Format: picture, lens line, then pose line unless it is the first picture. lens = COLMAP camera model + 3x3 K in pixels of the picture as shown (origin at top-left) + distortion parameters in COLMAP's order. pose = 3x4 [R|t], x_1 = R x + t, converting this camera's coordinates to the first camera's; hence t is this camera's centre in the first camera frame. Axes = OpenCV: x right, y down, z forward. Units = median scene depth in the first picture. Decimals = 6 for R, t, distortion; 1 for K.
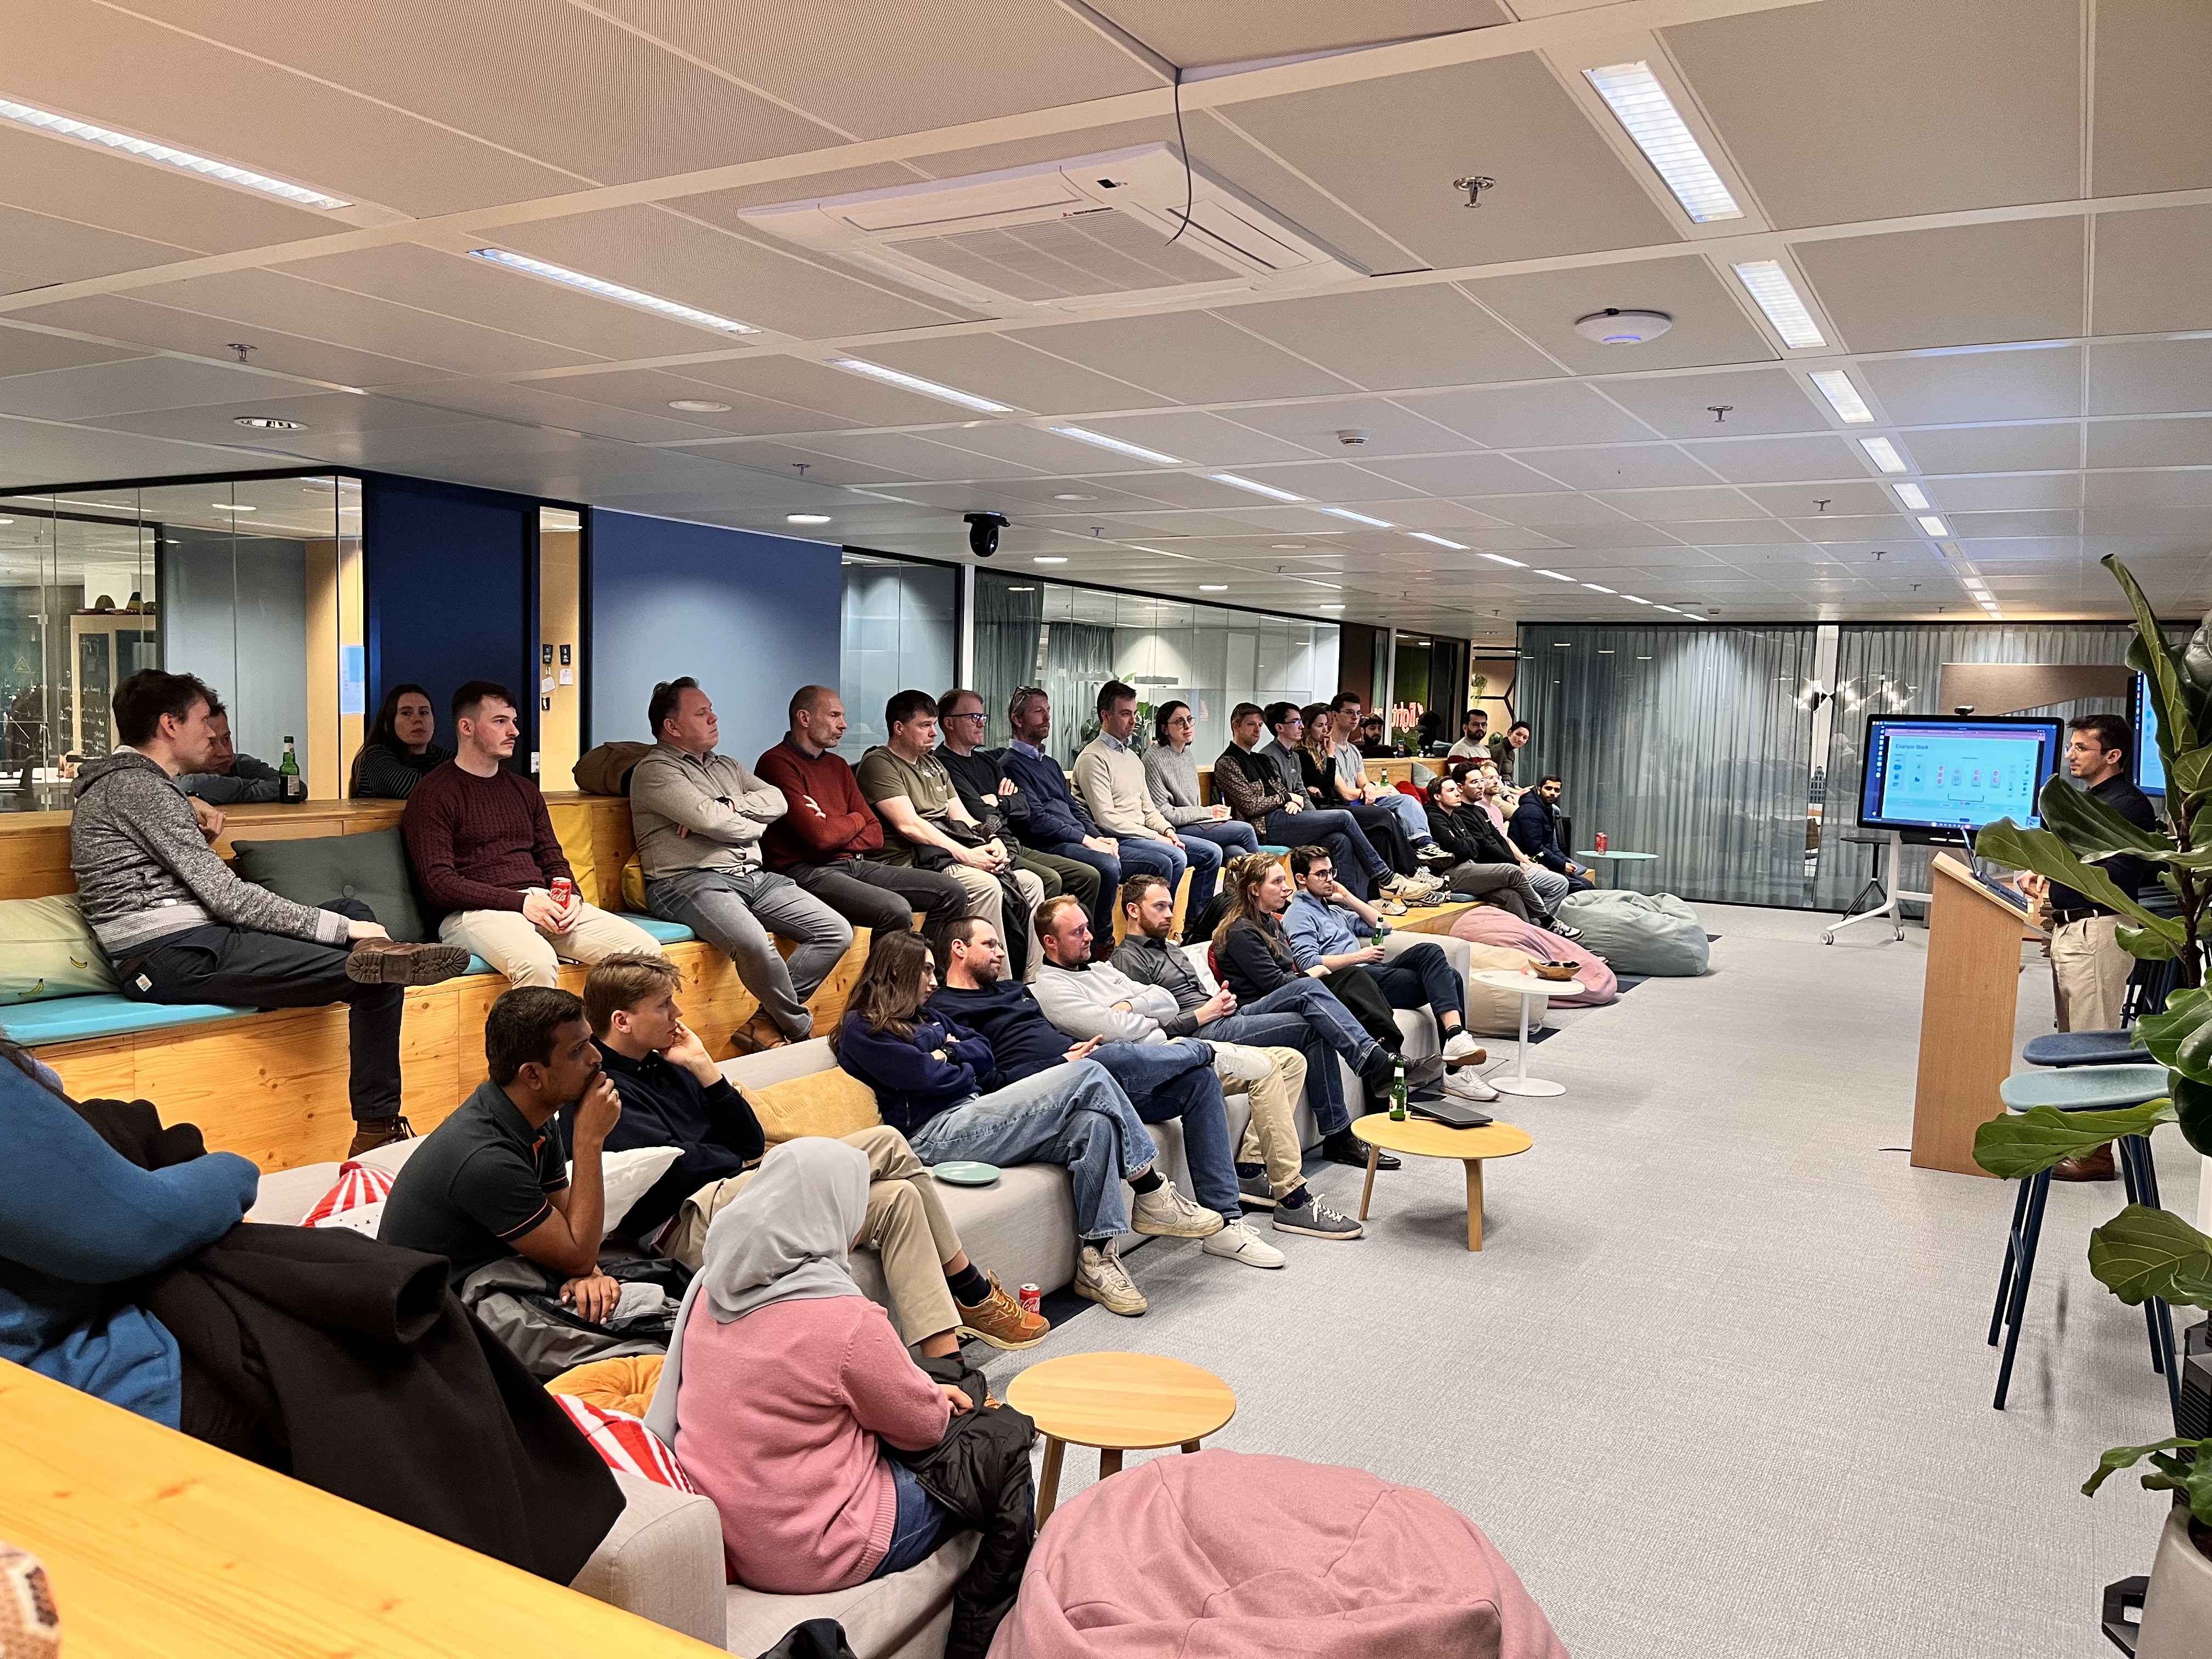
lens RADIAL K [[1670.4, 0, 1102.8], [0, 1670.4, 783.8], [0, 0, 1]] dist [0.102085, -0.191013]
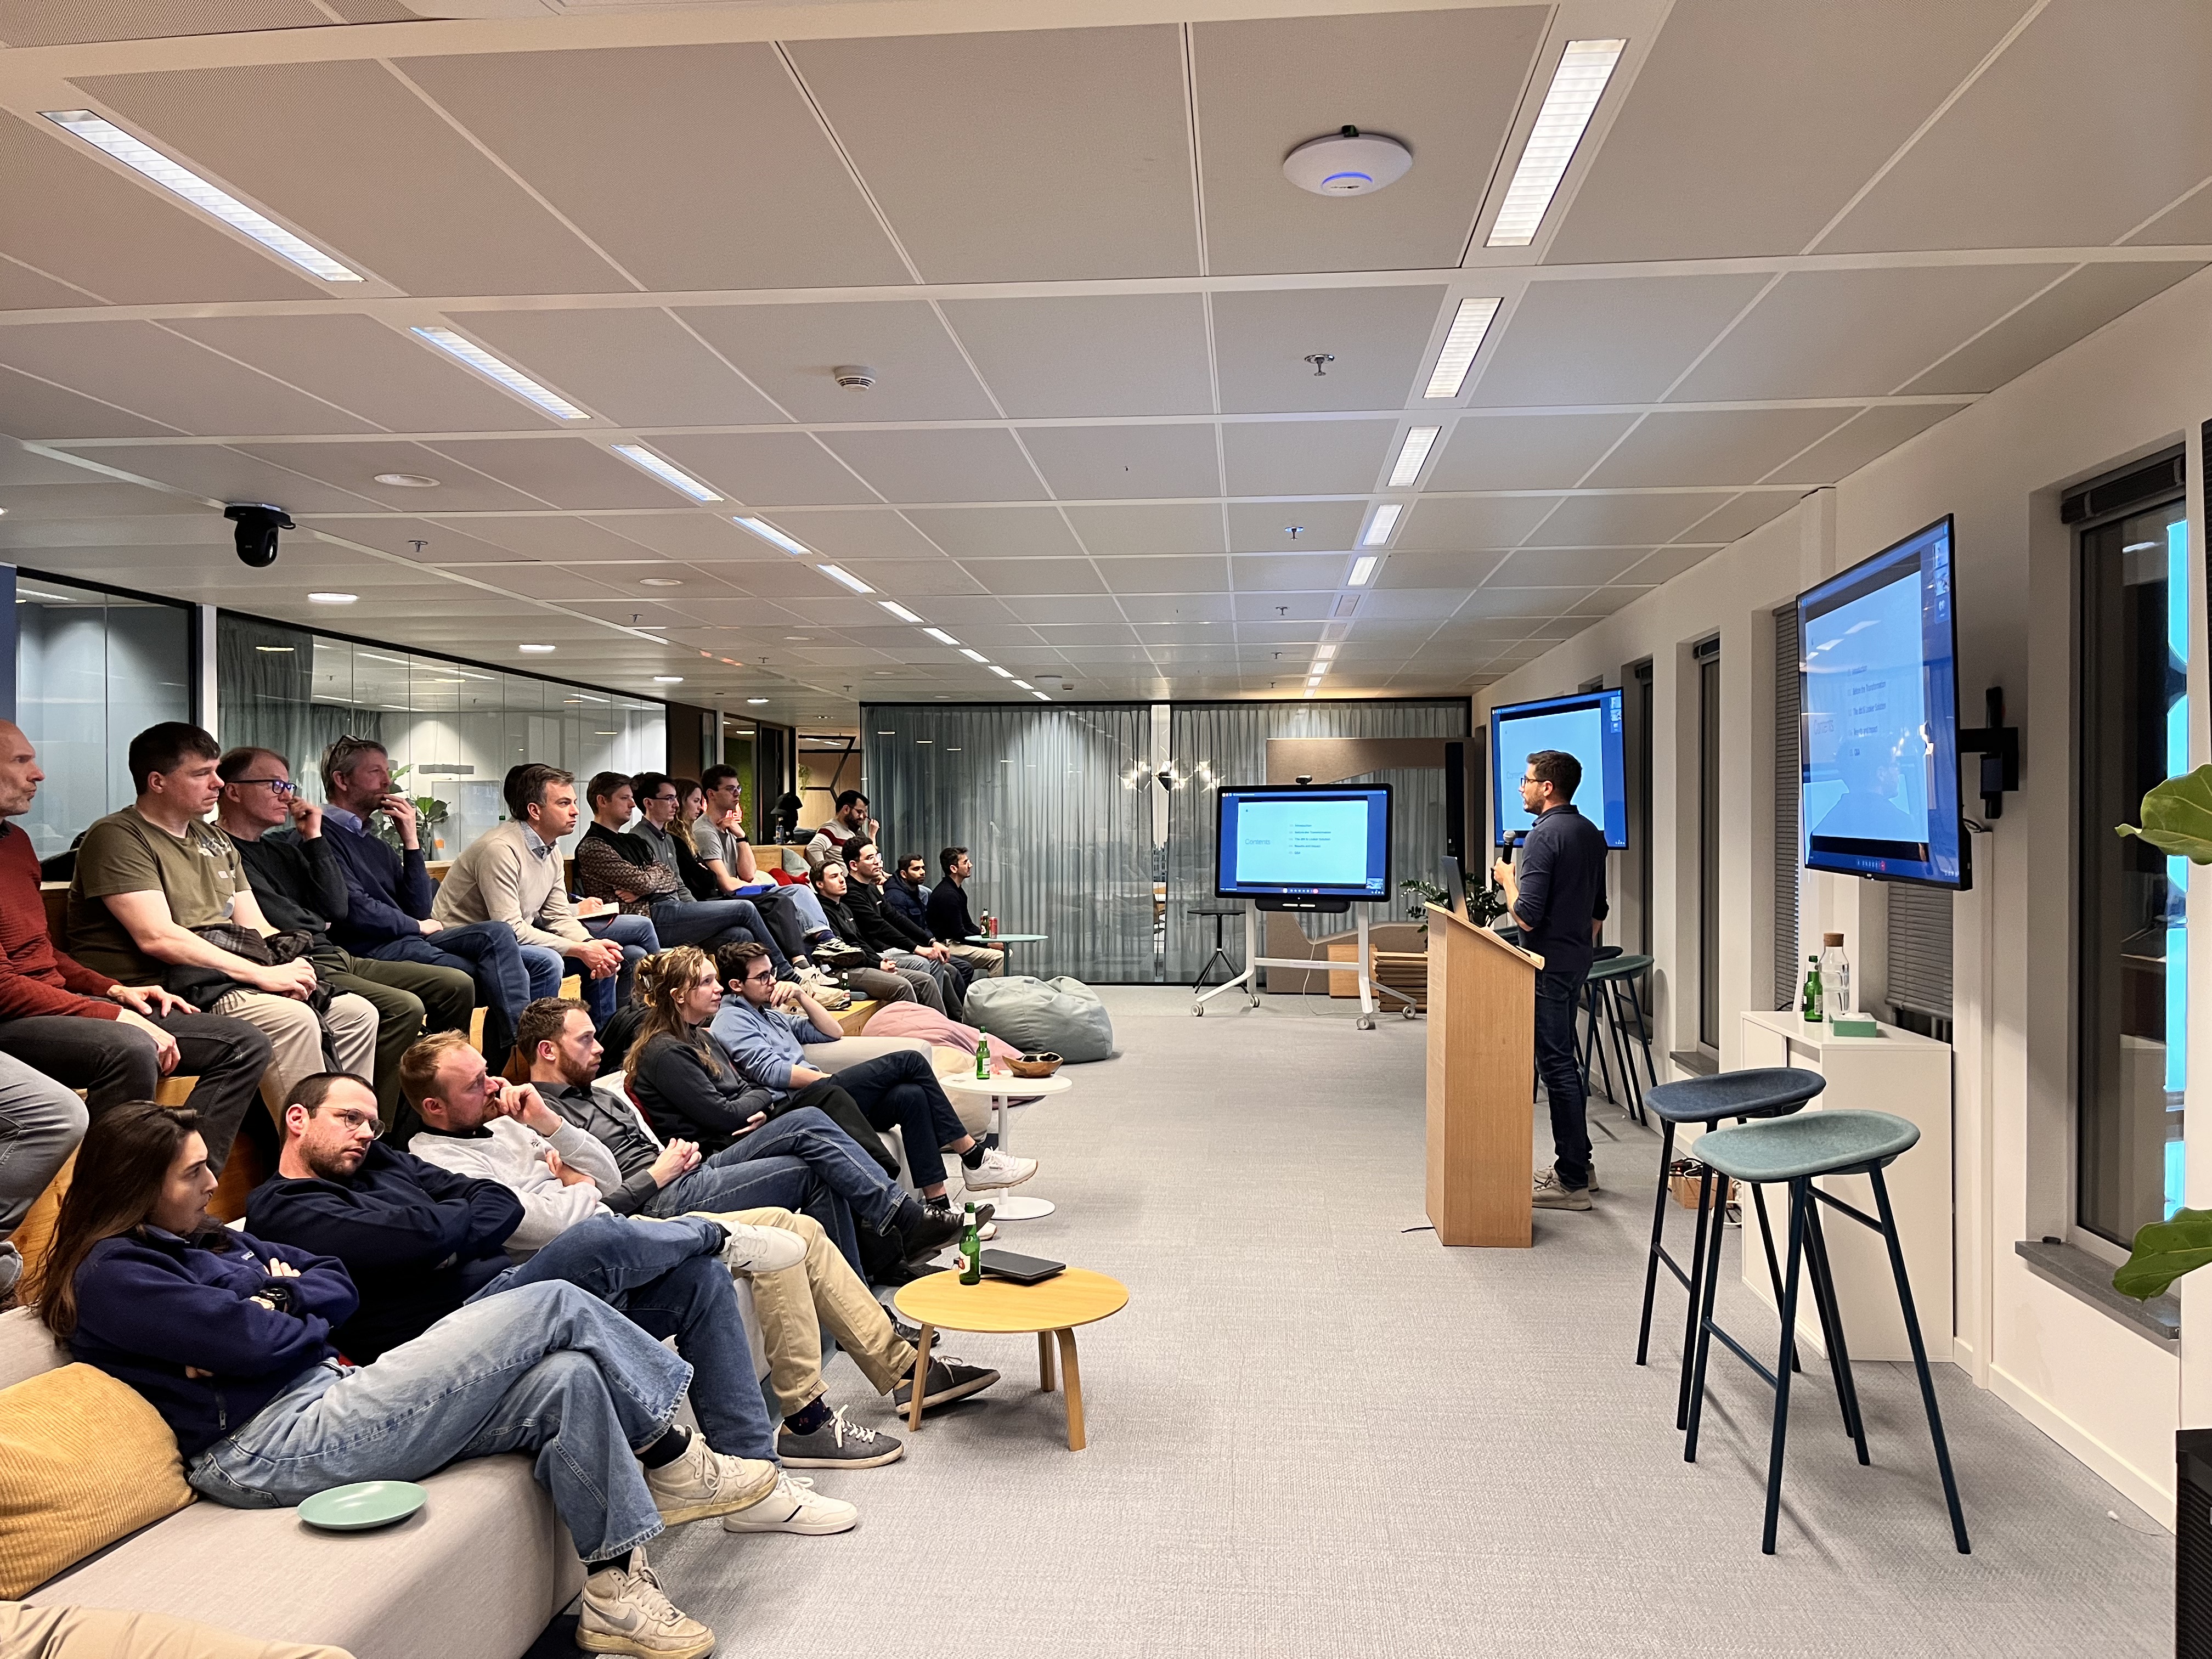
lens RADIAL K [[1660.5, 0, 1106.0], [0, 1660.5, 829.5], [0, 0, 1]] dist [0.053772, -0.073925]
pose [[0.906406, -0.029985, 0.421342, -0.036032], [0.045935, 0.998559, -0.027755, 0.011062], [-0.419903, 0.044511, 0.906477, 0.150893]]
